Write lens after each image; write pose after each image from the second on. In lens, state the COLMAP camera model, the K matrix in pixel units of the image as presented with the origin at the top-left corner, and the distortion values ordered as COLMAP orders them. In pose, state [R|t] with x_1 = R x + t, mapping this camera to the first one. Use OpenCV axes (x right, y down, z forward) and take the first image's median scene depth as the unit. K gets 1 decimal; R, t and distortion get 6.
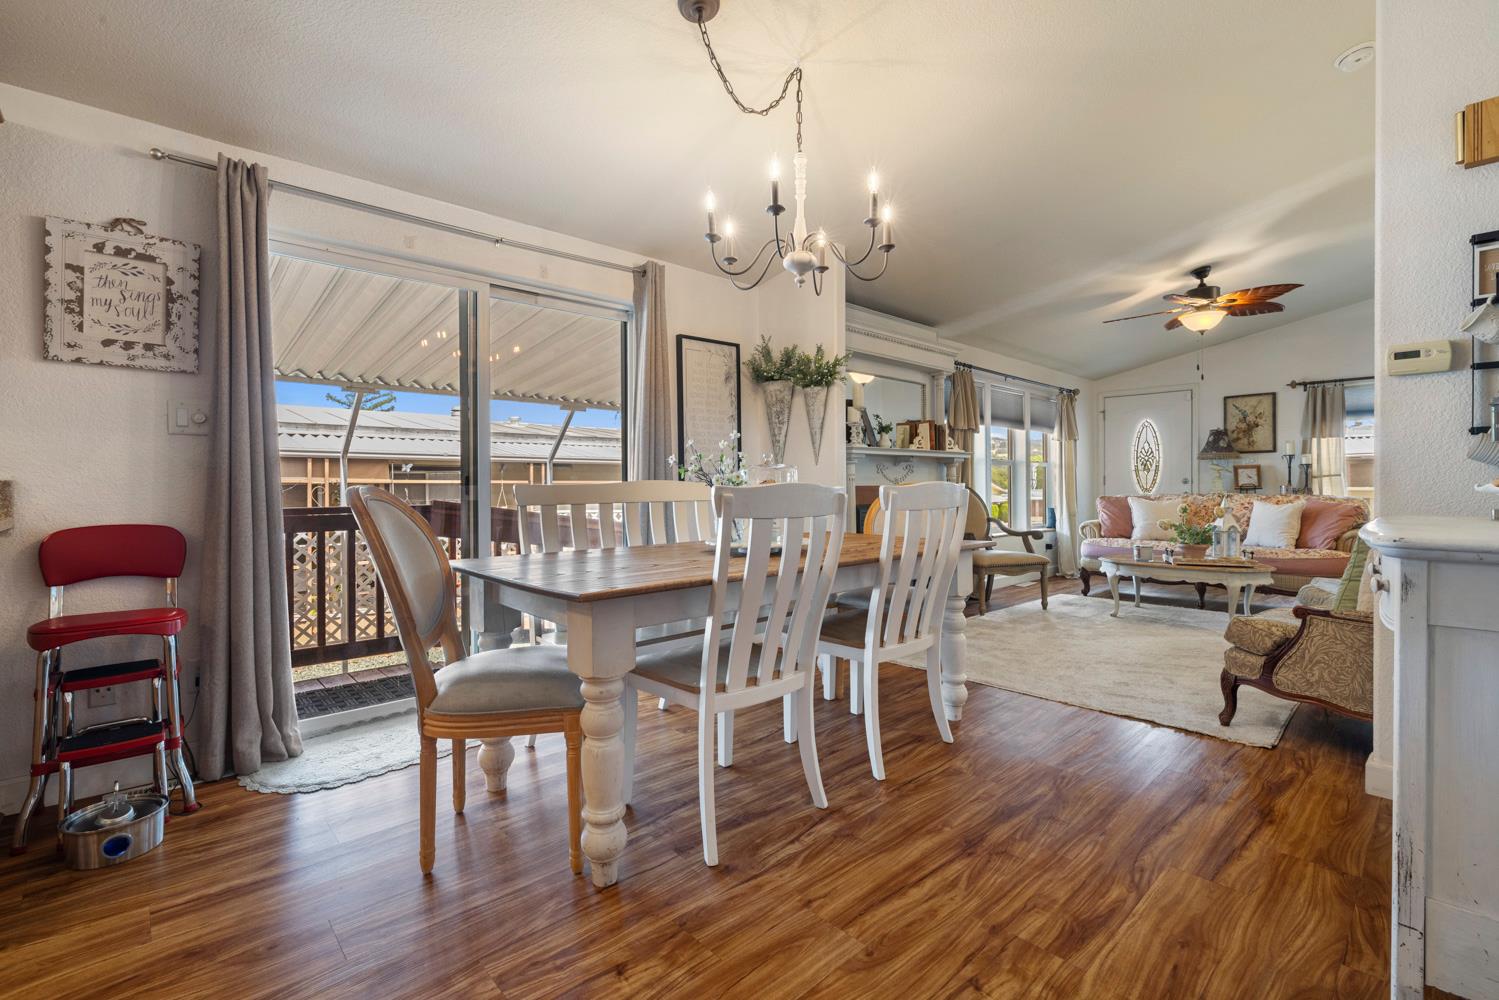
lens RADIAL K [[661.6, 0, 752.3], [0, 661.6, 486.8], [0, 0, 1]] dist [-0.003875, -0.000505]
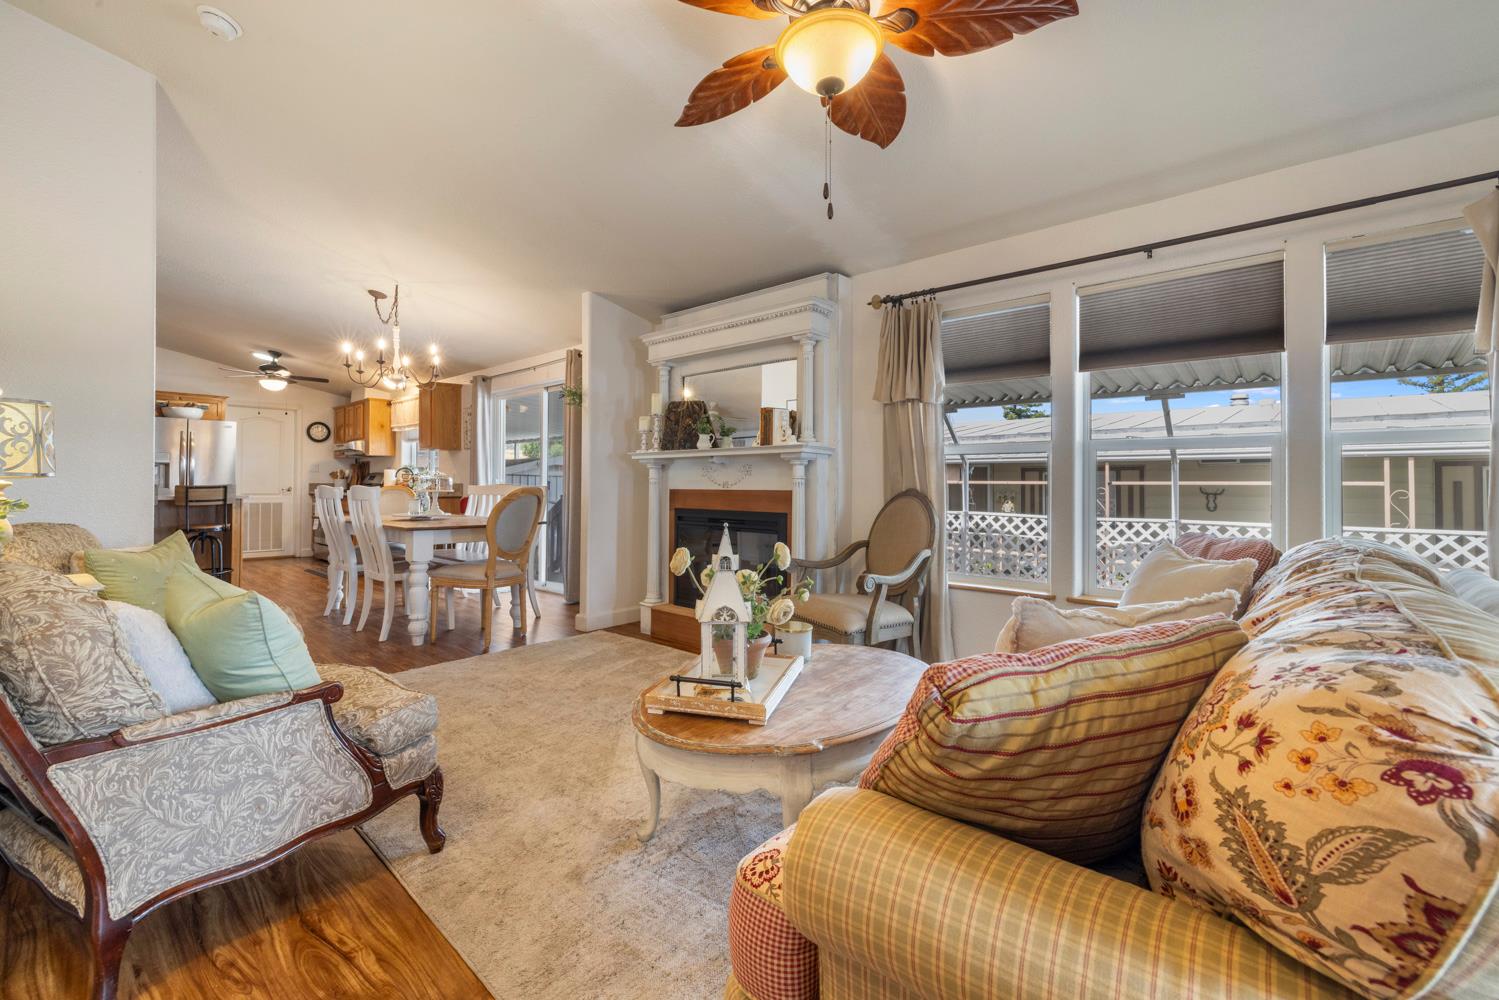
lens RADIAL K [[636.6, 0, 744.9], [0, 636.6, 475.9], [0, 0, 1]] dist [-0.000359, 0.000166]
pose [[0.088496, -0.007671, -0.996047, 2.116980], [-0.006823, 0.999942, -0.008307, -0.025666], [0.996053, 0.007531, 0.088439, 1.886634]]
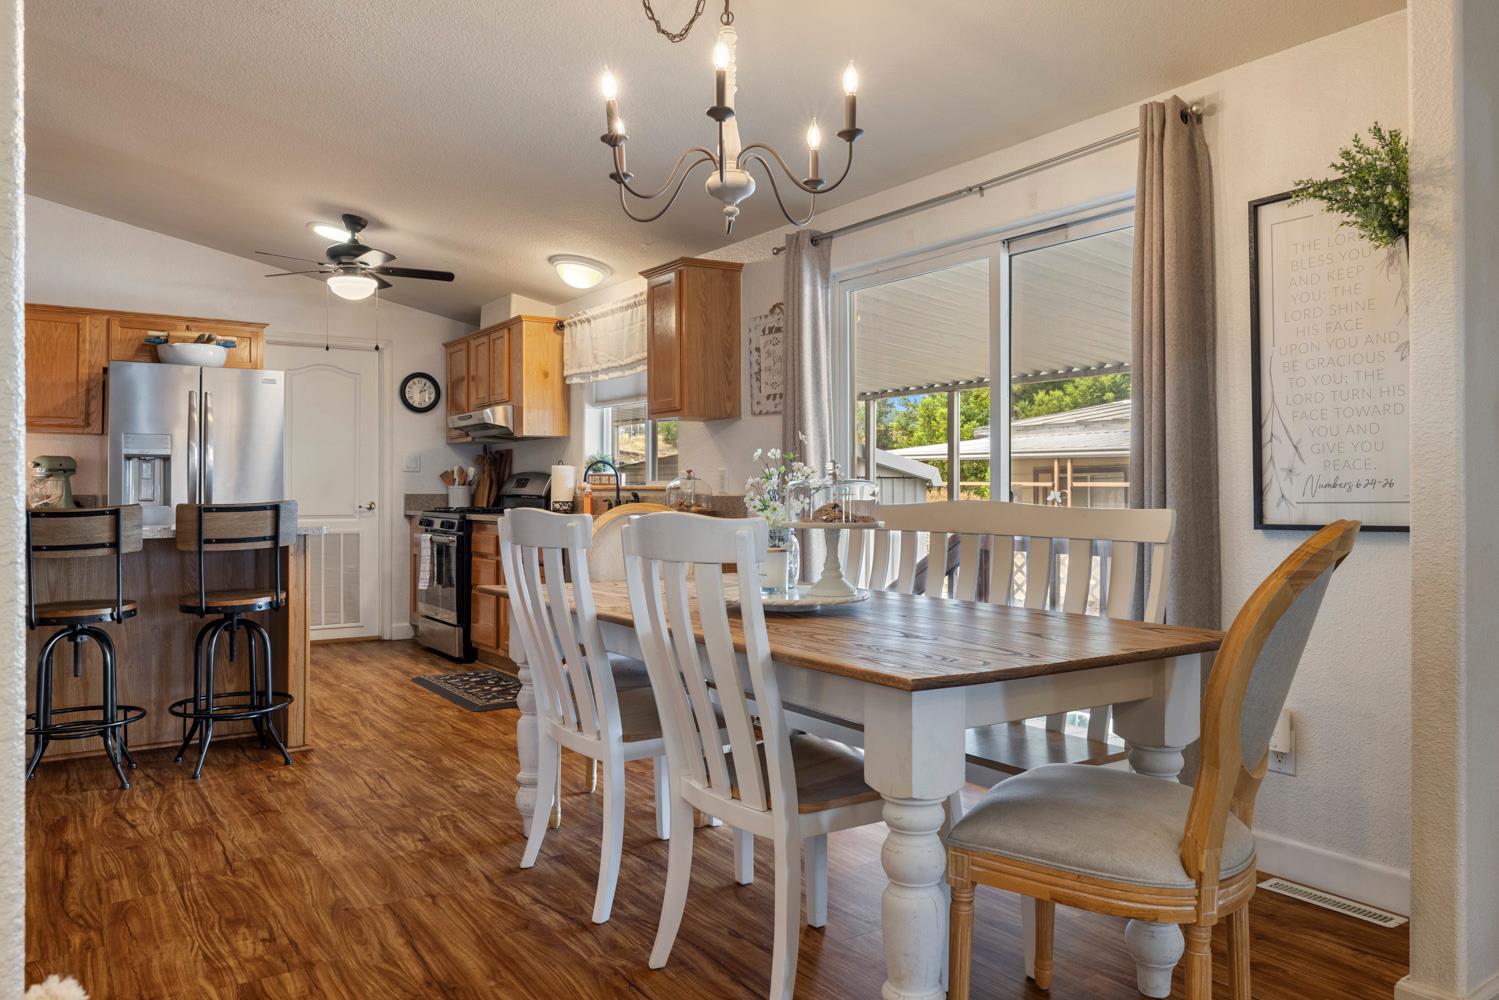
lens RADIAL K [[1078.4, 0, 744.7], [0, 1078.4, 483.2], [0, 0, 1]] dist [-0.001294, 0.000797]
pose [[-0.163755, -0.000730, -0.986501, 1.156642], [-0.003428, 0.999994, -0.000171, -0.031891], [0.986495, 0.003354, -0.163756, 1.188866]]
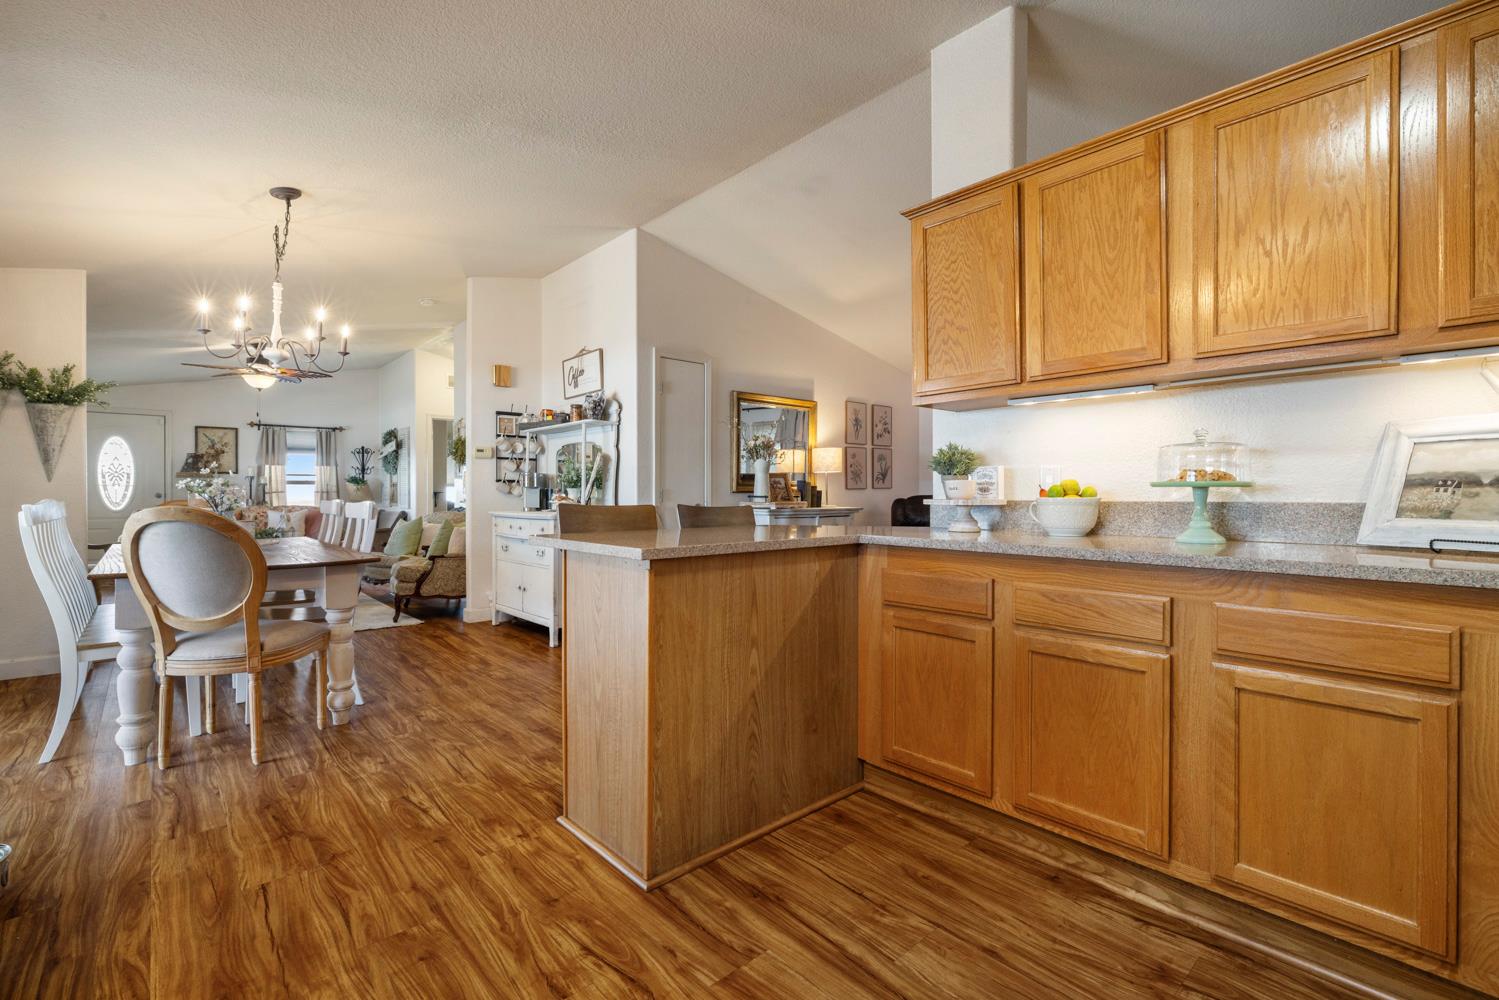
lens RADIAL K [[661.6, 0, 752.3], [0, 661.6, 486.8], [0, 0, 1]] dist [-0.003875, -0.000505]
pose [[0.014126, 0.011036, 0.999839, -1.417156], [0.005675, 0.999922, -0.011117, -0.017966], [-0.999884, 0.005831, 0.014062, -0.108469]]
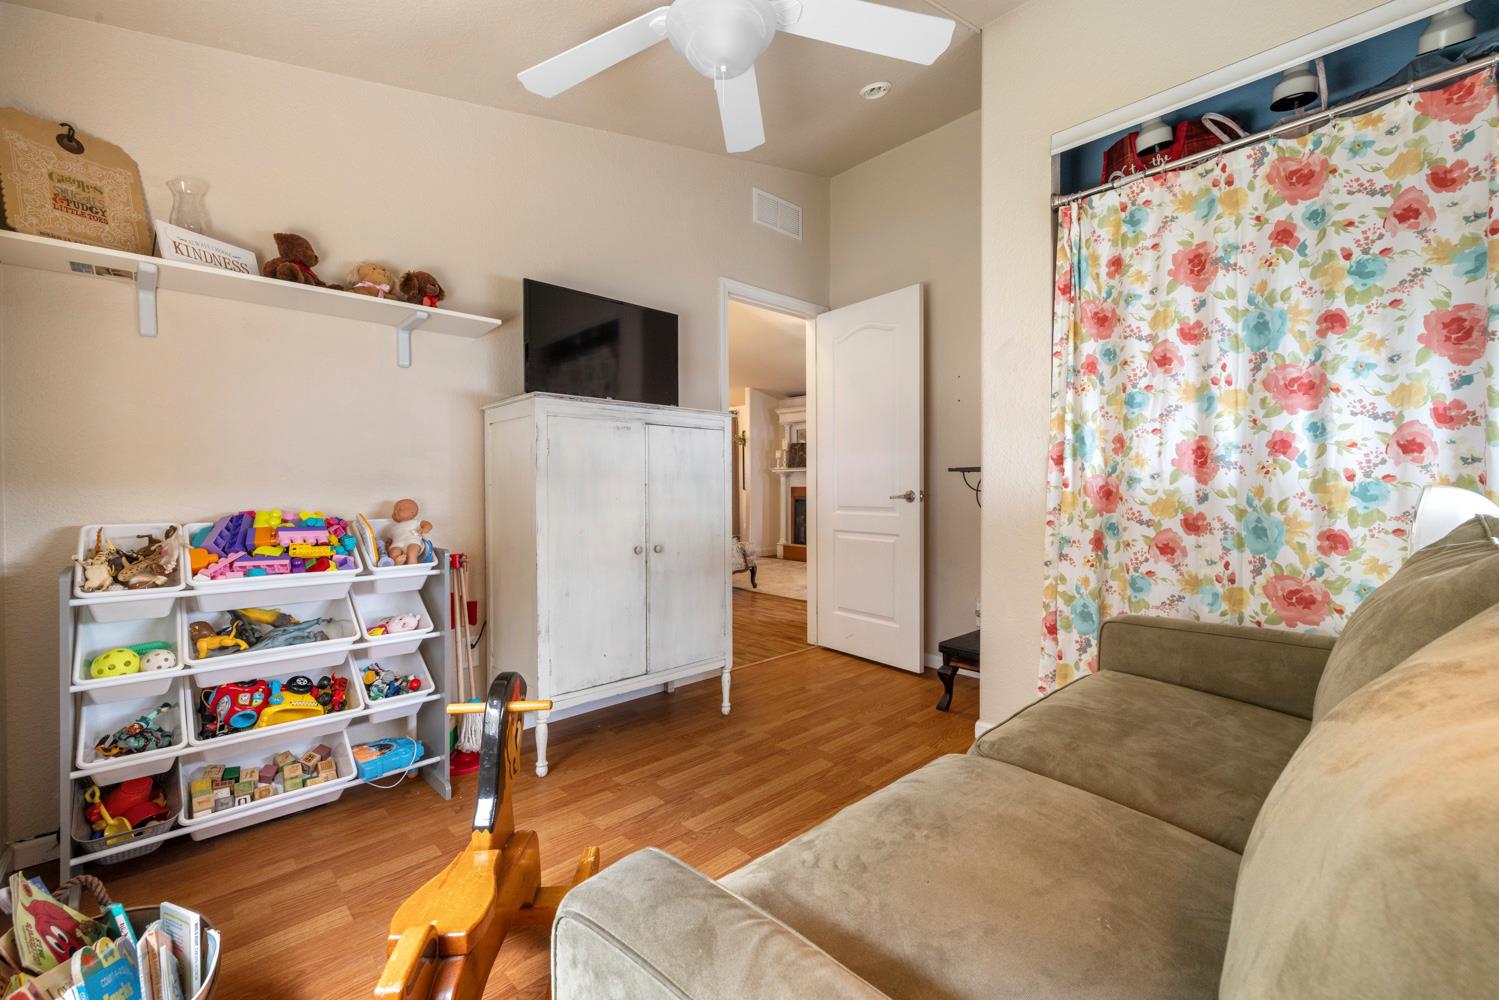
lens RADIAL K [[630.5, 0, 746.6], [0, 630.5, 486.1], [0, 0, 1]] dist [-0.000681, -0.000040]
pose [[0.010746, 0.004403, -0.999933, 3.890644], [-0.001617, 0.999989, 0.004386, -0.021108], [0.999941, 0.001570, 0.010753, 1.540603]]
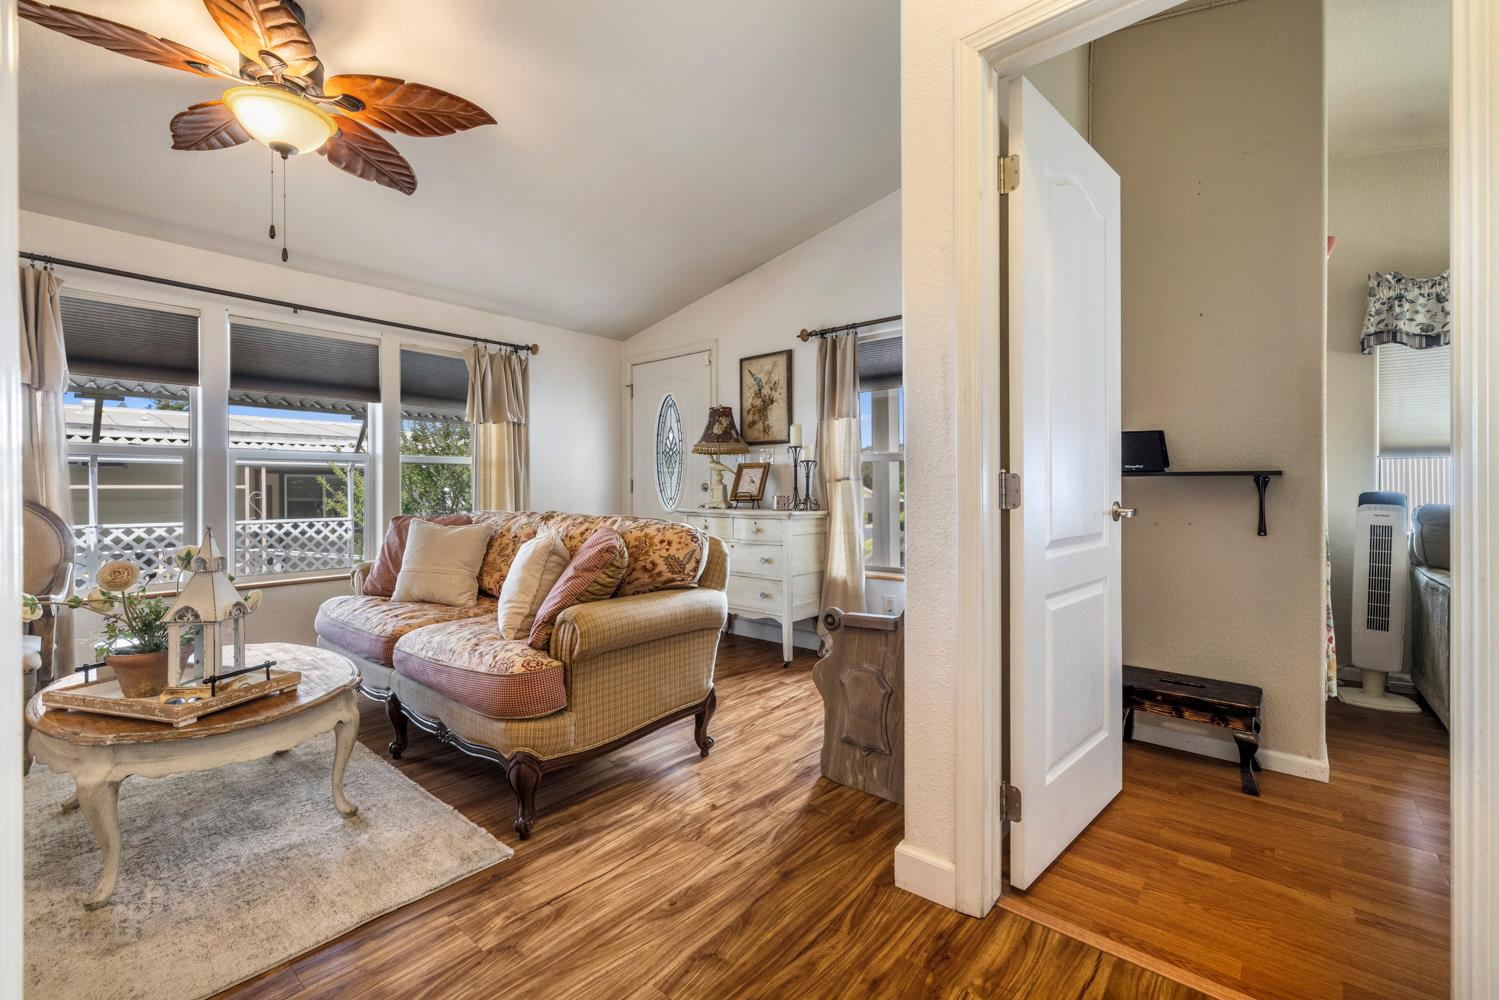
lens RADIAL K [[630.5, 0, 746.6], [0, 630.5, 486.1], [0, 0, 1]] dist [-0.000681, -0.000040]
pose [[0.993020, 0.001717, 0.117932, 1.921545], [-0.000973, 0.999979, -0.006373, -0.018720], [-0.117941, 0.006214, 0.993001, 1.130724]]
